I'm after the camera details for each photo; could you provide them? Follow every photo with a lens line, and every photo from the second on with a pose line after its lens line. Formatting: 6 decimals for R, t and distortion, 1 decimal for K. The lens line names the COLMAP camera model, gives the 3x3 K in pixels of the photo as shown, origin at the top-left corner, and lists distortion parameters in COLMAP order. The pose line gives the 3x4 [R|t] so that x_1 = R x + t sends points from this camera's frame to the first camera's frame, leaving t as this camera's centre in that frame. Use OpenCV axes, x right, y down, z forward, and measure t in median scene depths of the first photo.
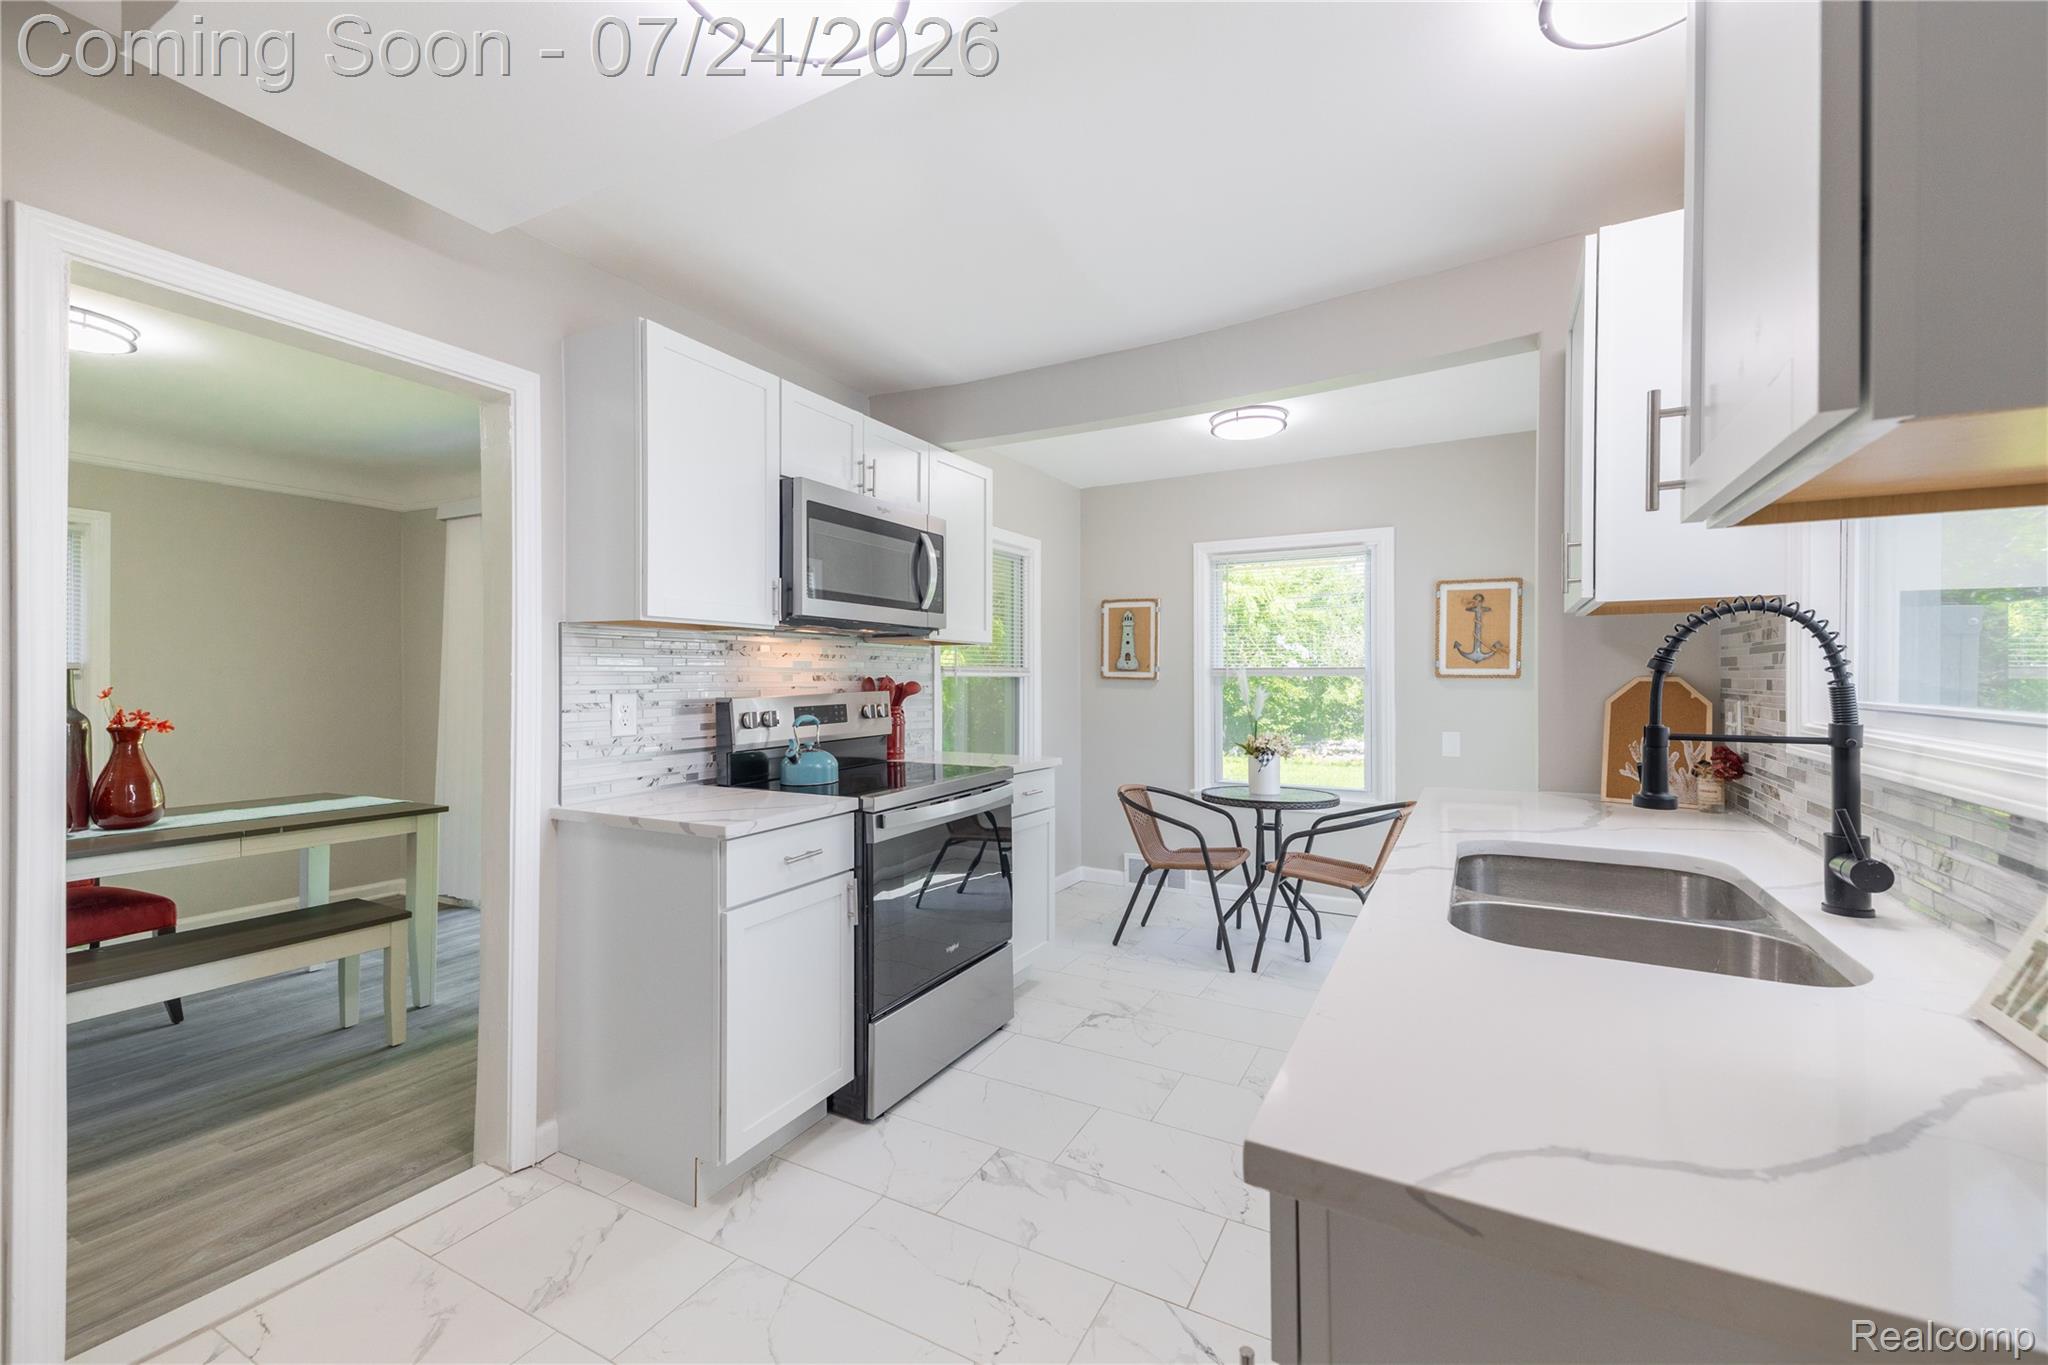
lens RADIAL K [[829.6, 0, 1026.2], [0, 829.6, 676.8], [0, 0, 1]] dist [0.050759, -0.014875]
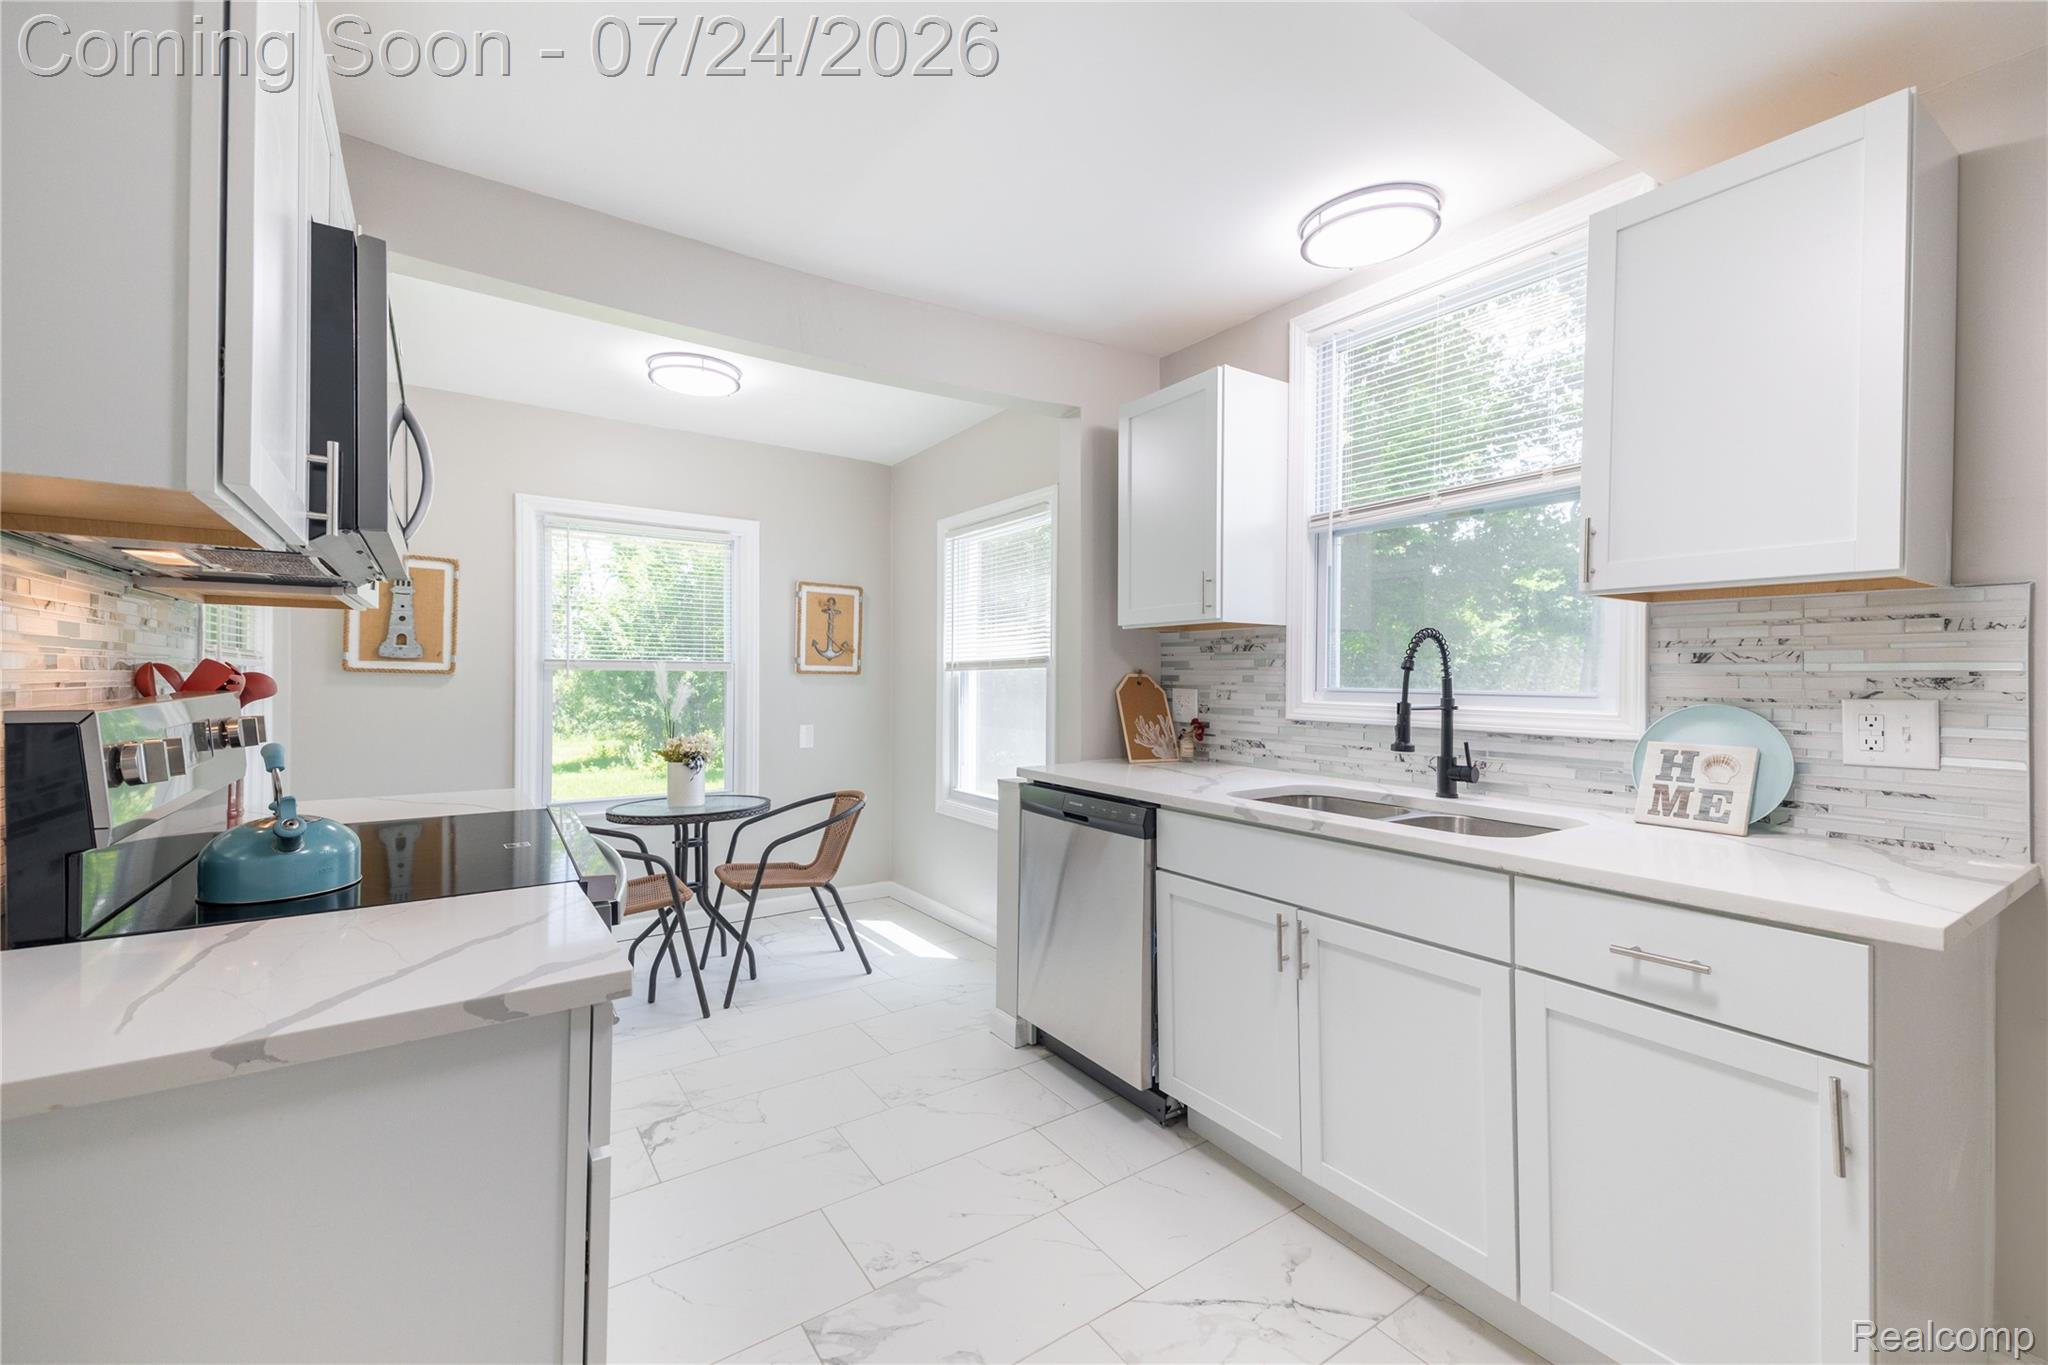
lens RADIAL K [[842.5, 0, 1028.5], [0, 842.5, 675.9], [0, 0, 1]] dist [0.041215, -0.000071]
pose [[0.456322, 0.005653, 0.889797, -0.329979], [-0.007517, 0.999969, -0.002498, 0.004544], [-0.889783, -0.005548, 0.456350, 0.273131]]
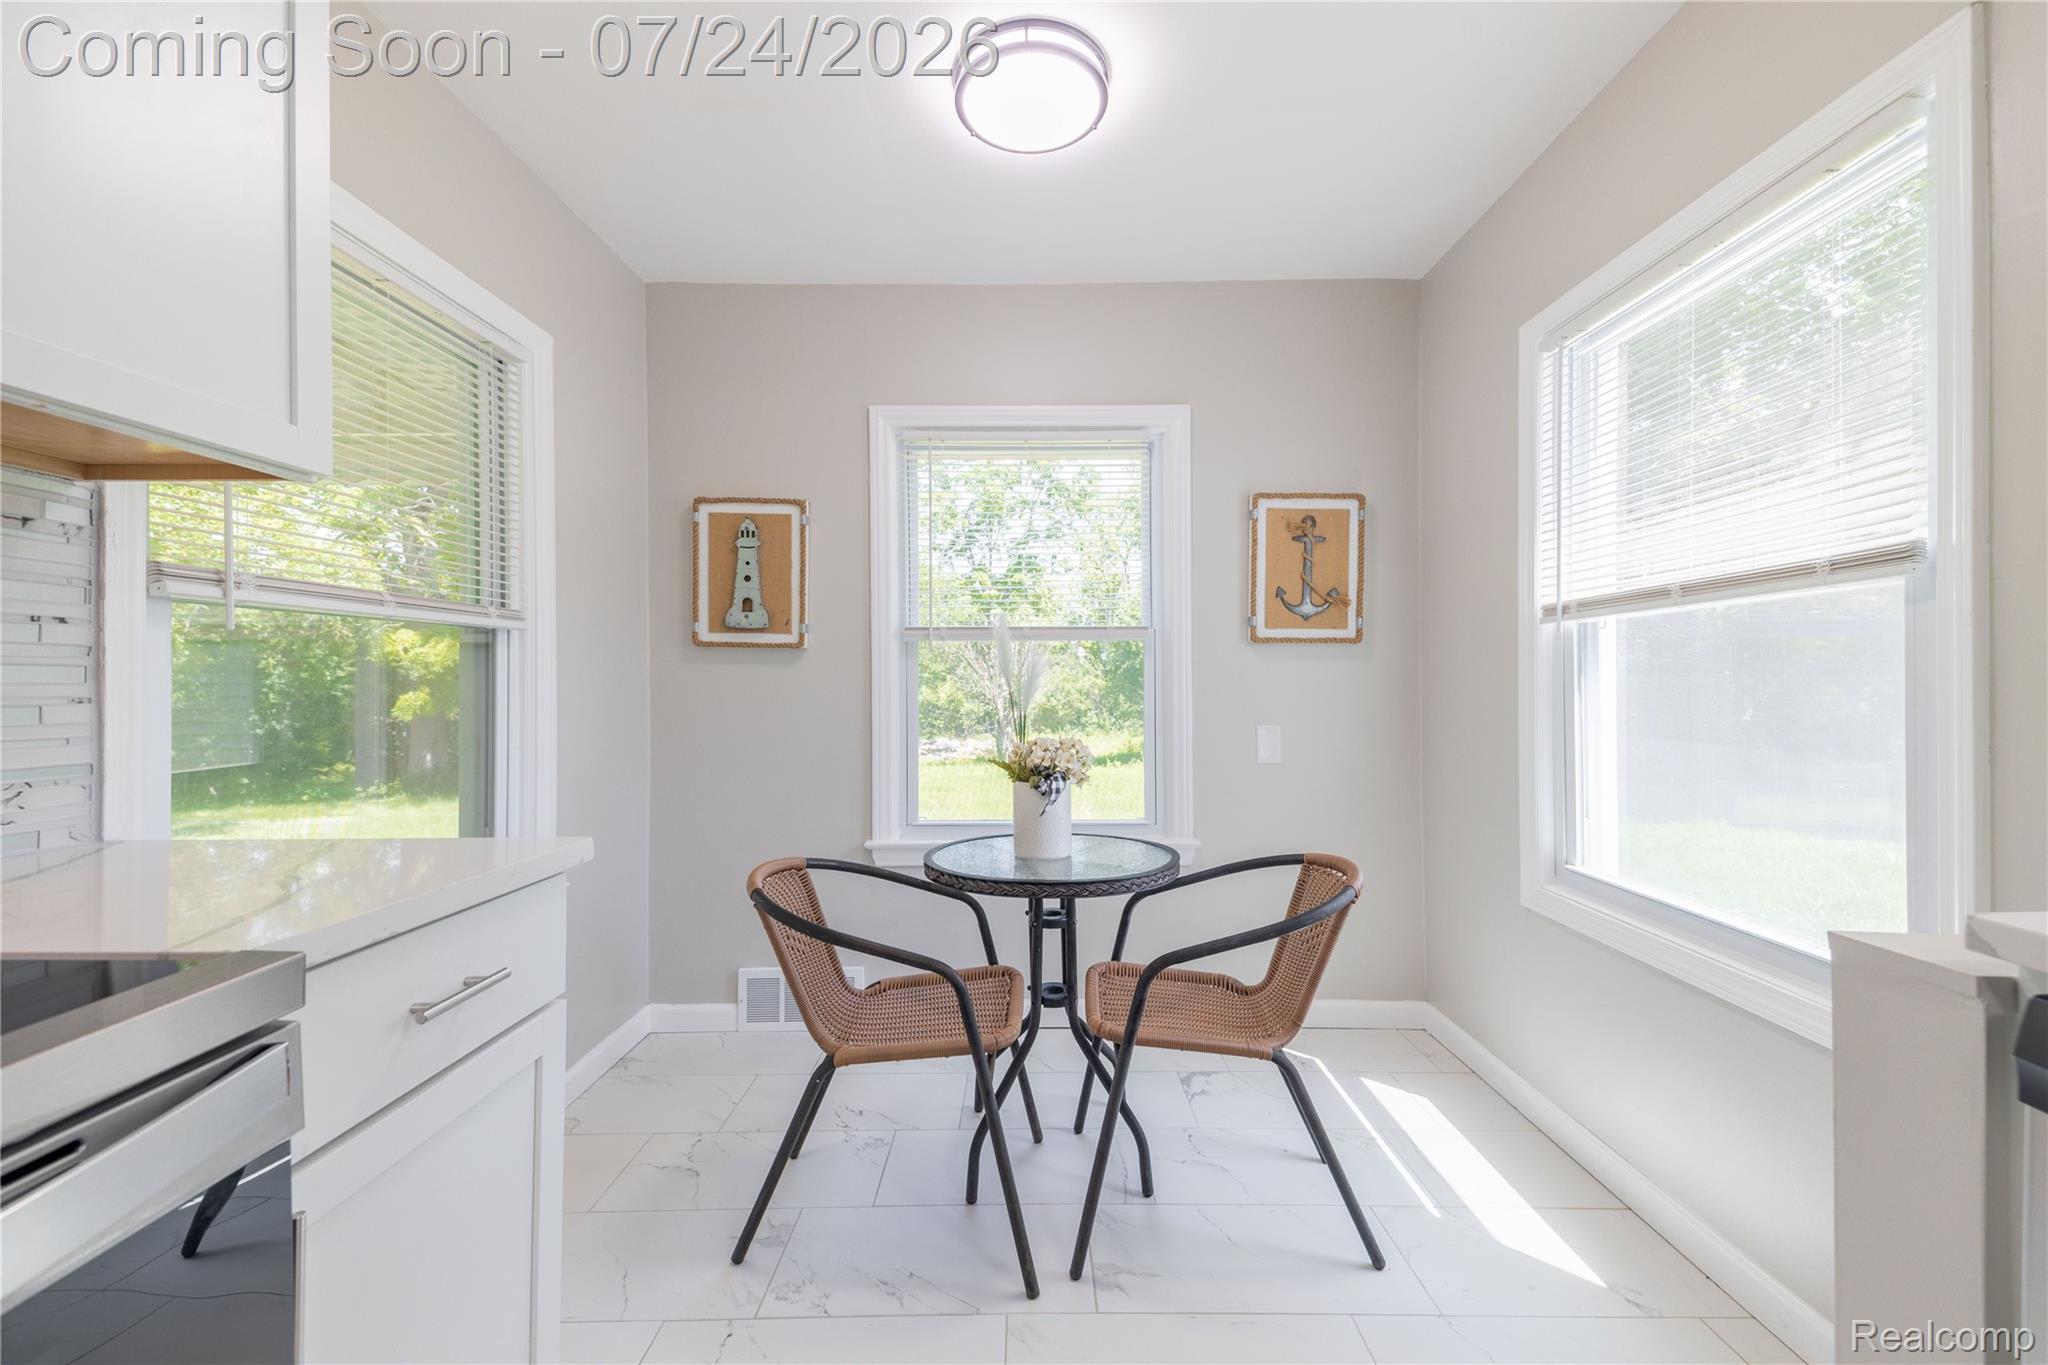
lens RADIAL K [[829.6, 0, 1026.2], [0, 829.6, 676.8], [0, 0, 1]] dist [0.050759, -0.014875]
pose [[0.881897, -0.000760, 0.471441, 0.032407], [0.002406, 0.999993, -0.002889, 0.030192], [-0.471435, 0.003682, 0.881893, 0.534944]]
